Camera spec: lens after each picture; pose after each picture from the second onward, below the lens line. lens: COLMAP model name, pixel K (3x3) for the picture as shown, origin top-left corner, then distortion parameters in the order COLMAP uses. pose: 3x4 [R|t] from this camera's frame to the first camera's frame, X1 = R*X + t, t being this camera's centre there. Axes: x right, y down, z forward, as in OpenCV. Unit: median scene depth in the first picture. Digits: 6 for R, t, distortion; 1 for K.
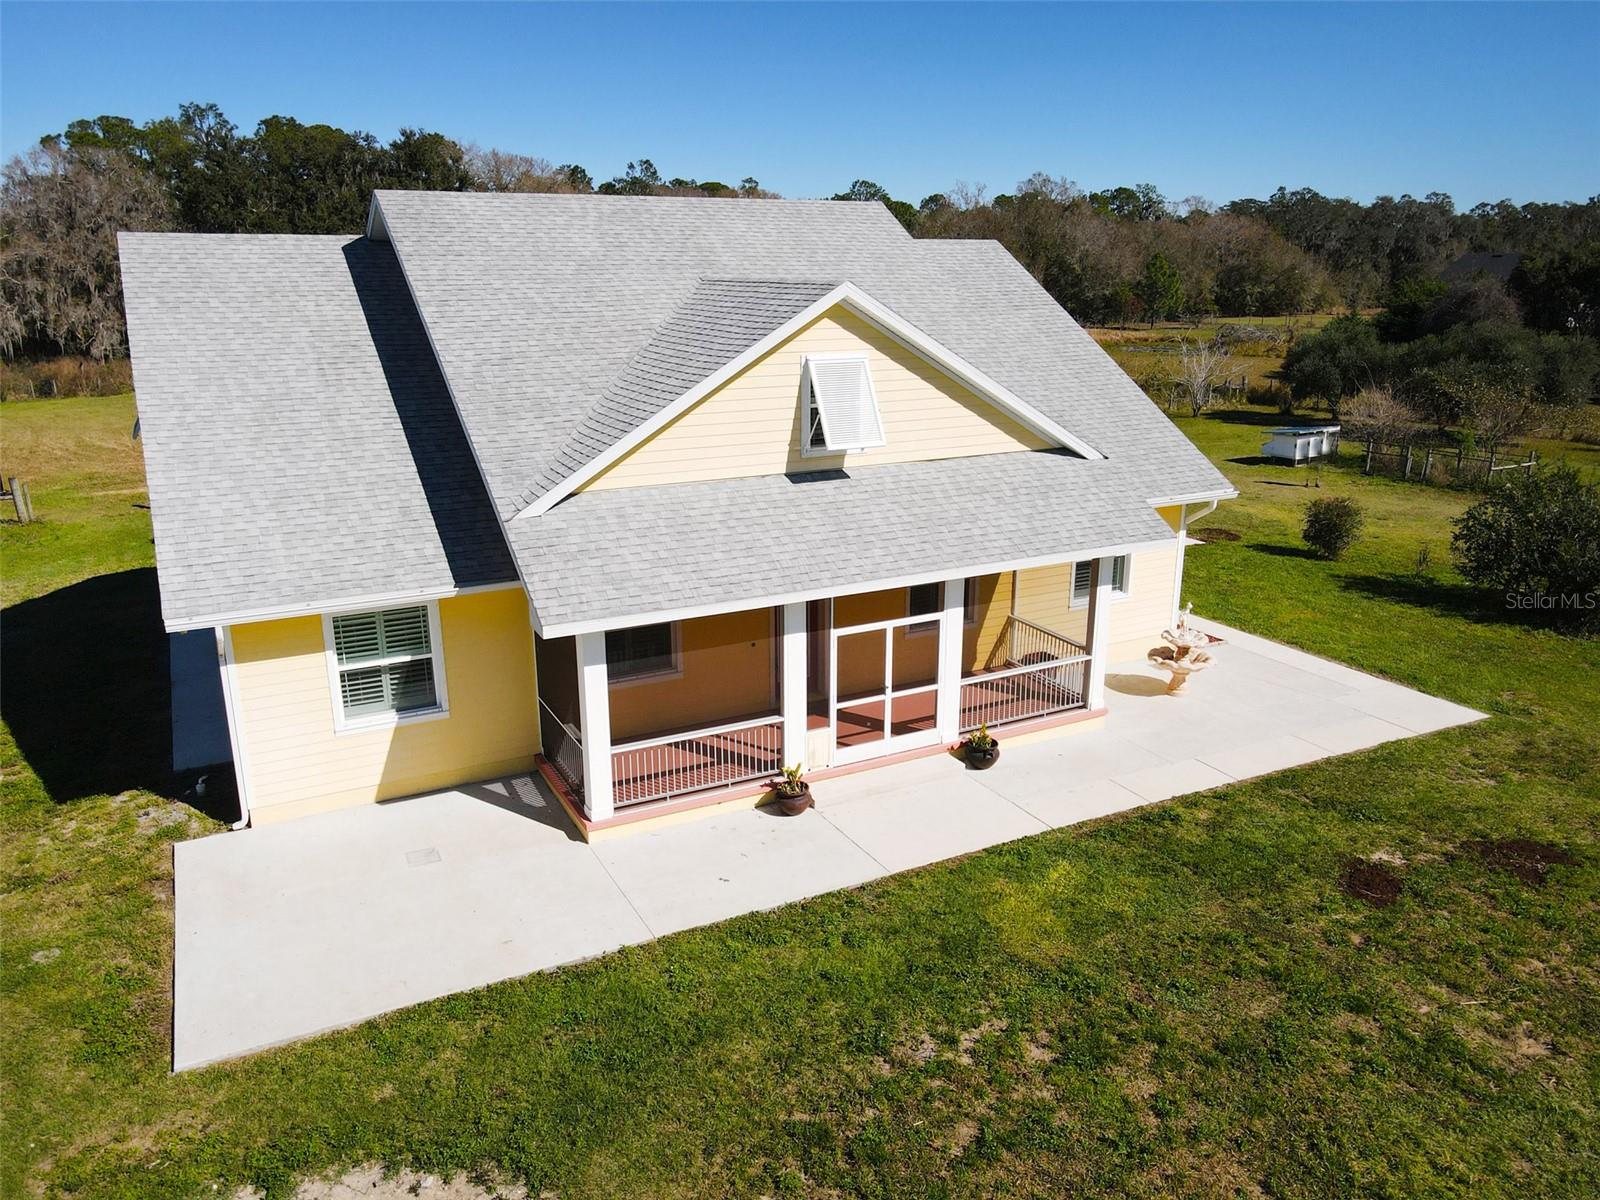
lens RADIAL K [[1173.0, 0, 800.0], [0, 1173.0, 600.0], [0, 0, 1]] dist [-0.001093, 0.029593]
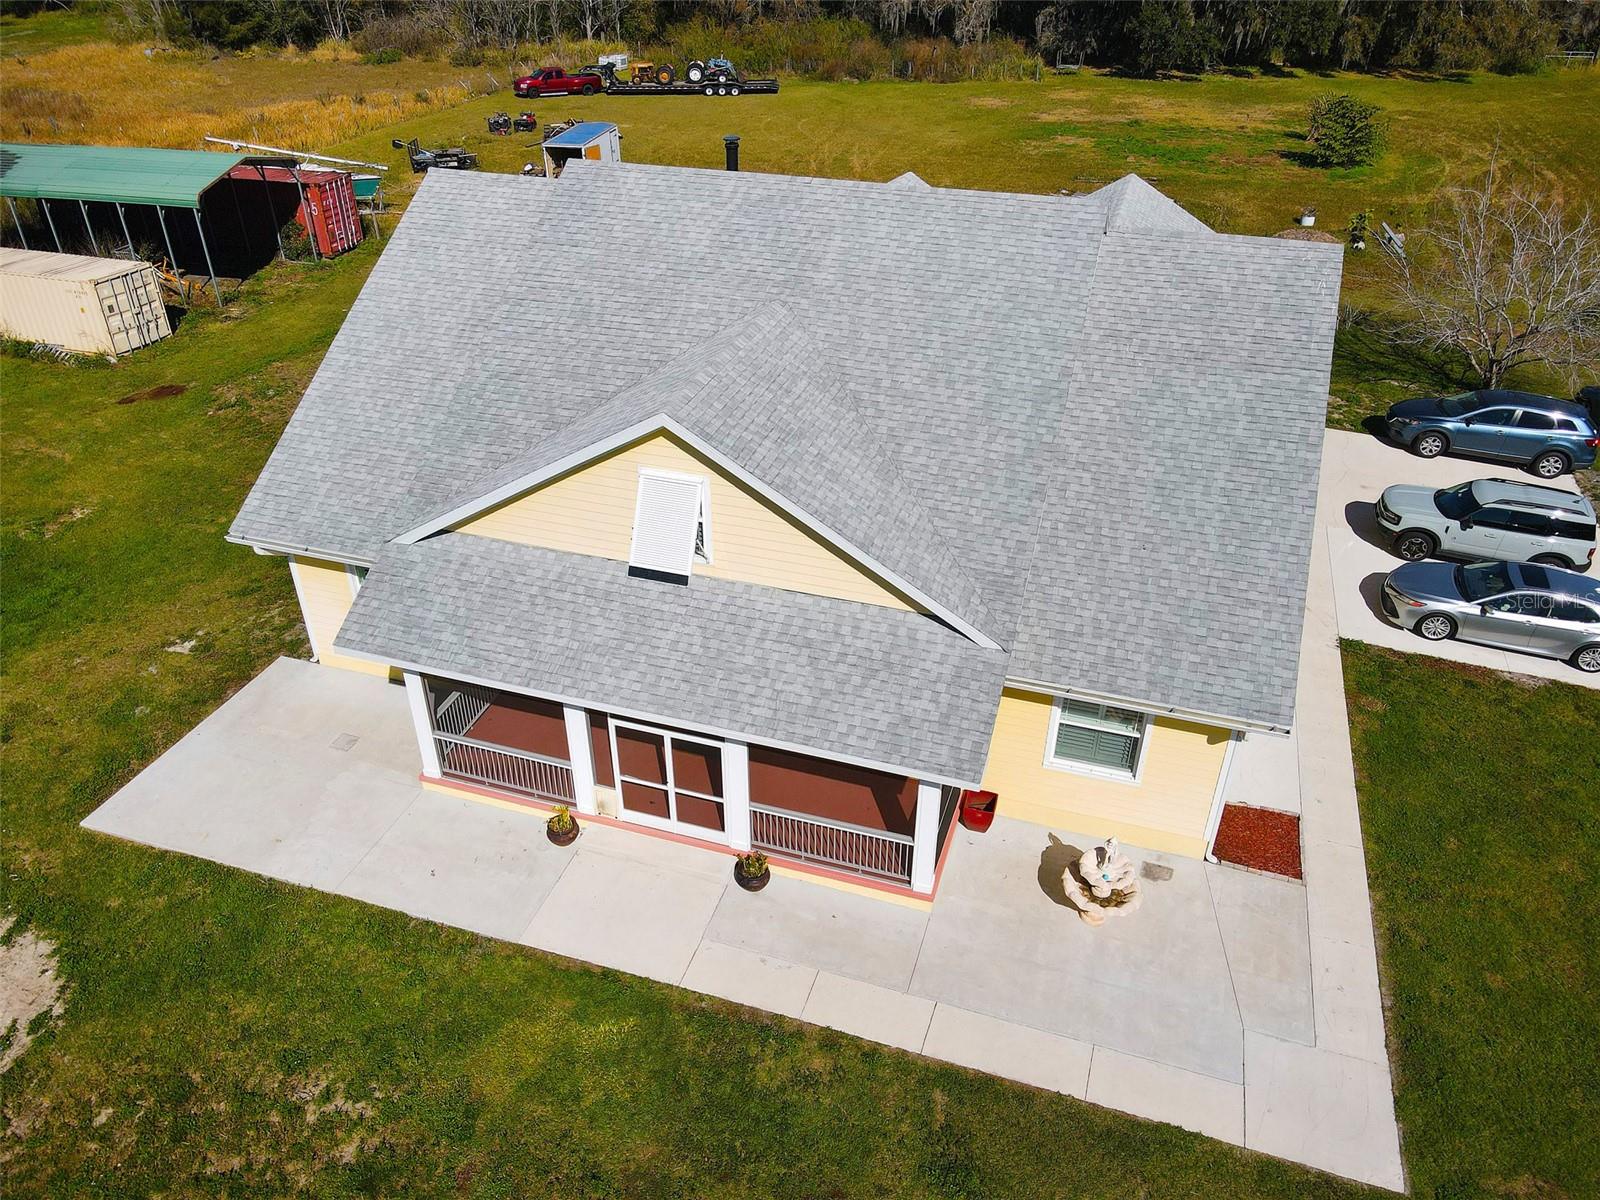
lens RADIAL K [[1173.0, 0, 800.0], [0, 1173.0, 600.0], [0, 0, 1]] dist [-0.001093, 0.029593]
pose [[0.706594, 0.390510, -0.590107, 0.758807], [-0.208970, 0.911896, 0.353238, -0.500964], [0.676059, -0.126281, 0.725946, 0.348797]]
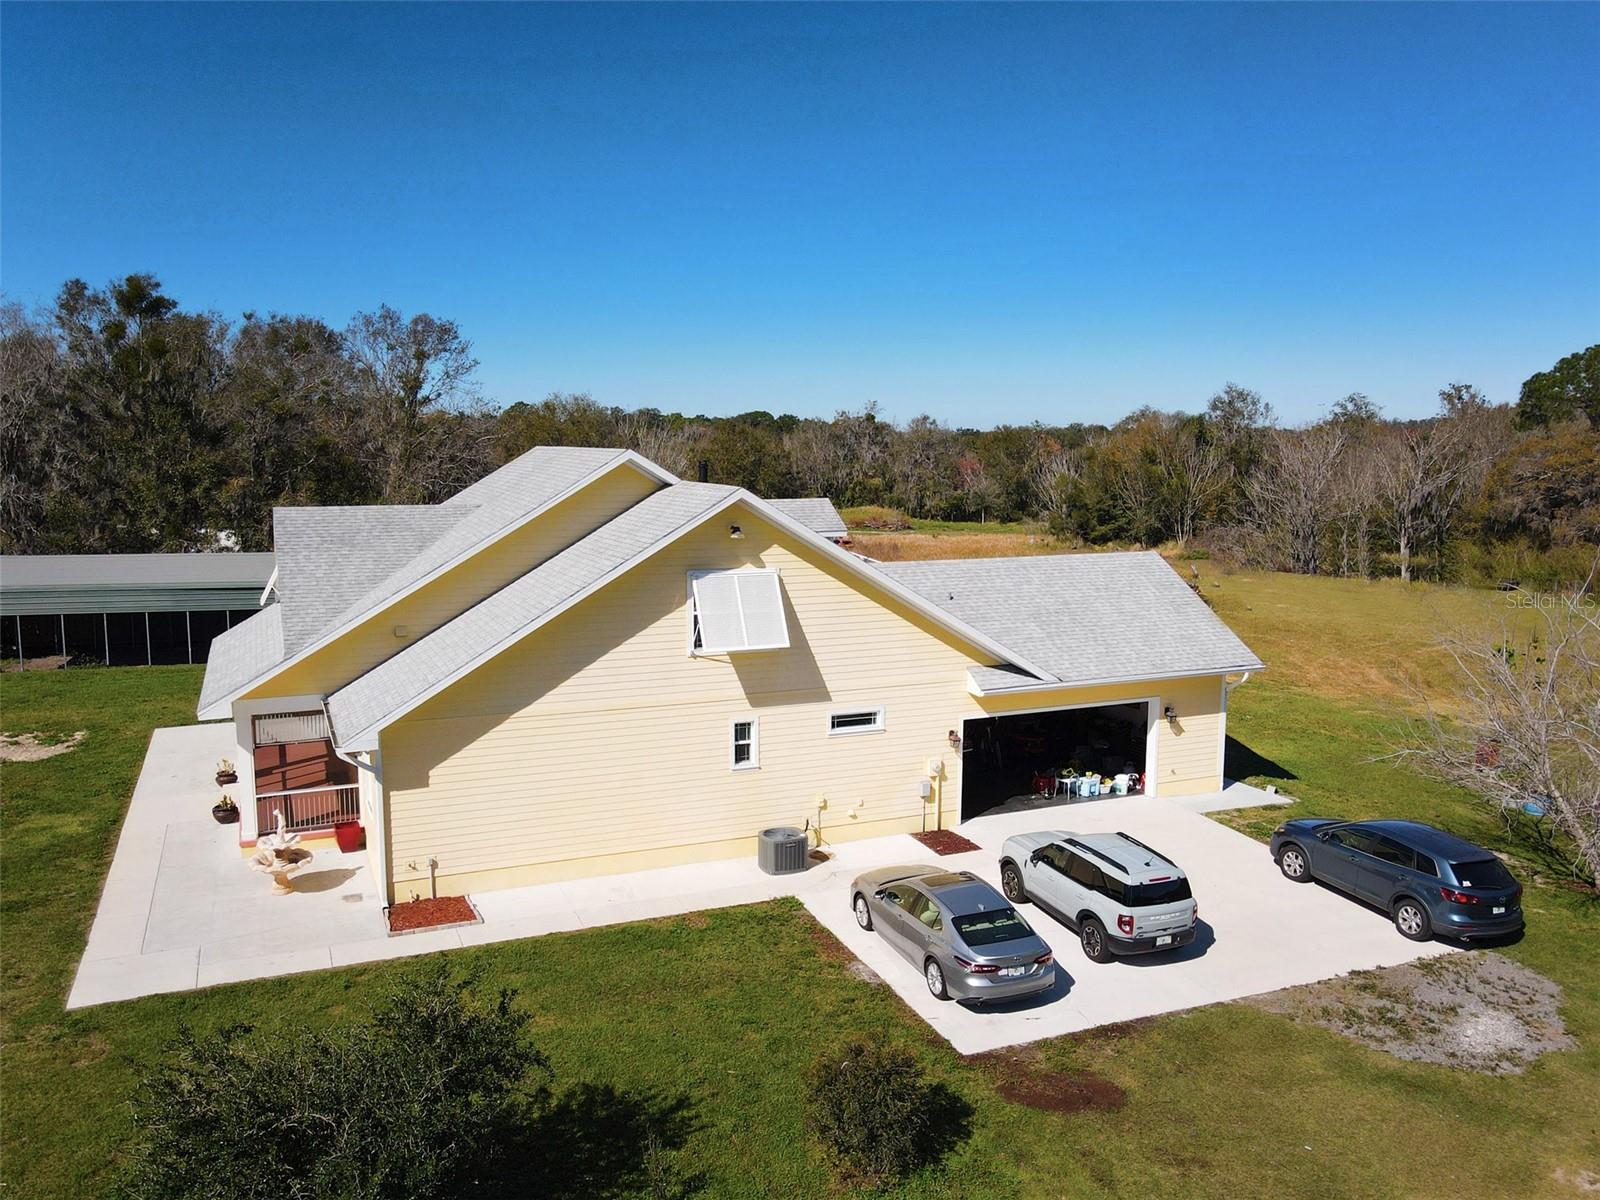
lens RADIAL K [[1261.7, 0, 800.0], [0, 1261.7, 600.0], [0, 0, 1]] dist [-0.004140, 0.045016]
pose [[-0.062303, 0.135134, -0.988867, 1.857882], [-0.285254, 0.947051, 0.147392, -0.643596], [0.956425, 0.291262, -0.020457, 1.830678]]
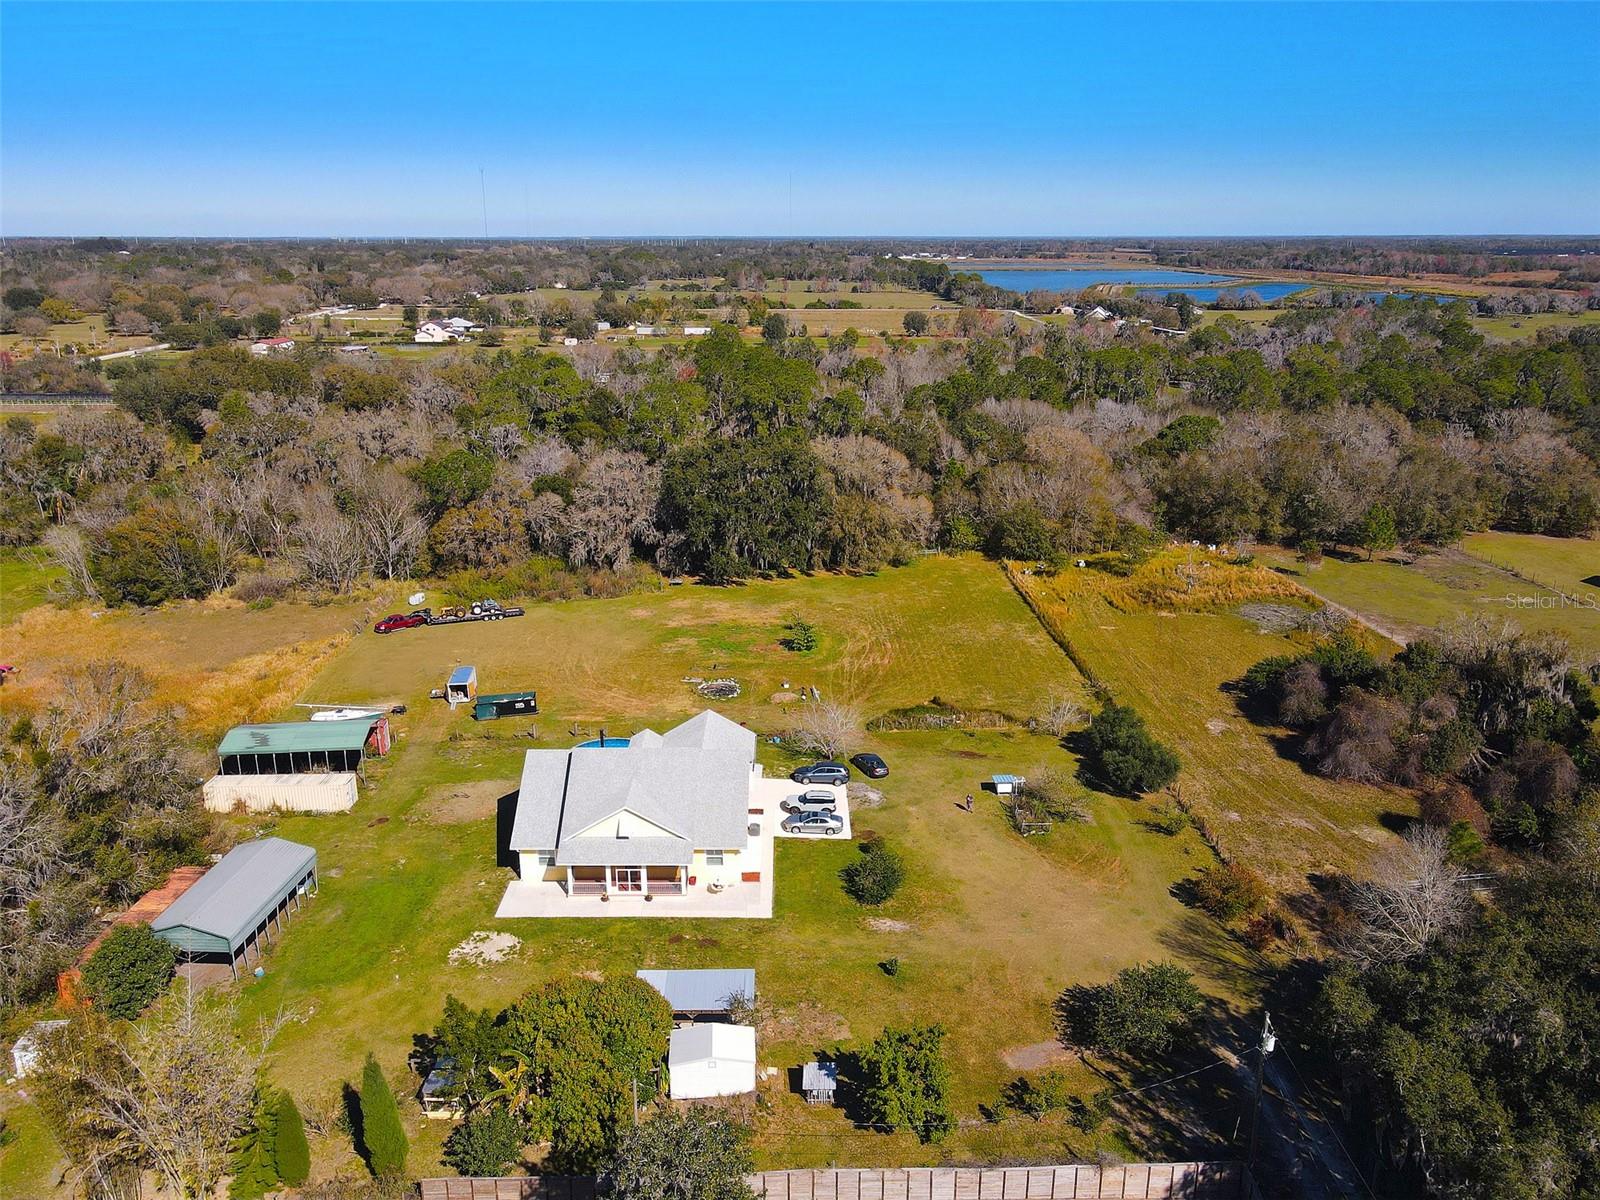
lens RADIAL K [[1173.0, 0, 800.0], [0, 1173.0, 600.0], [0, 0, 1]] dist [-0.001093, 0.029593]
pose [[0.893783, 0.138103, -0.426708, 2.907905], [-0.137508, 0.989971, 0.032377, -1.488379], [0.426900, 0.029738, 0.903810, -3.531170]]
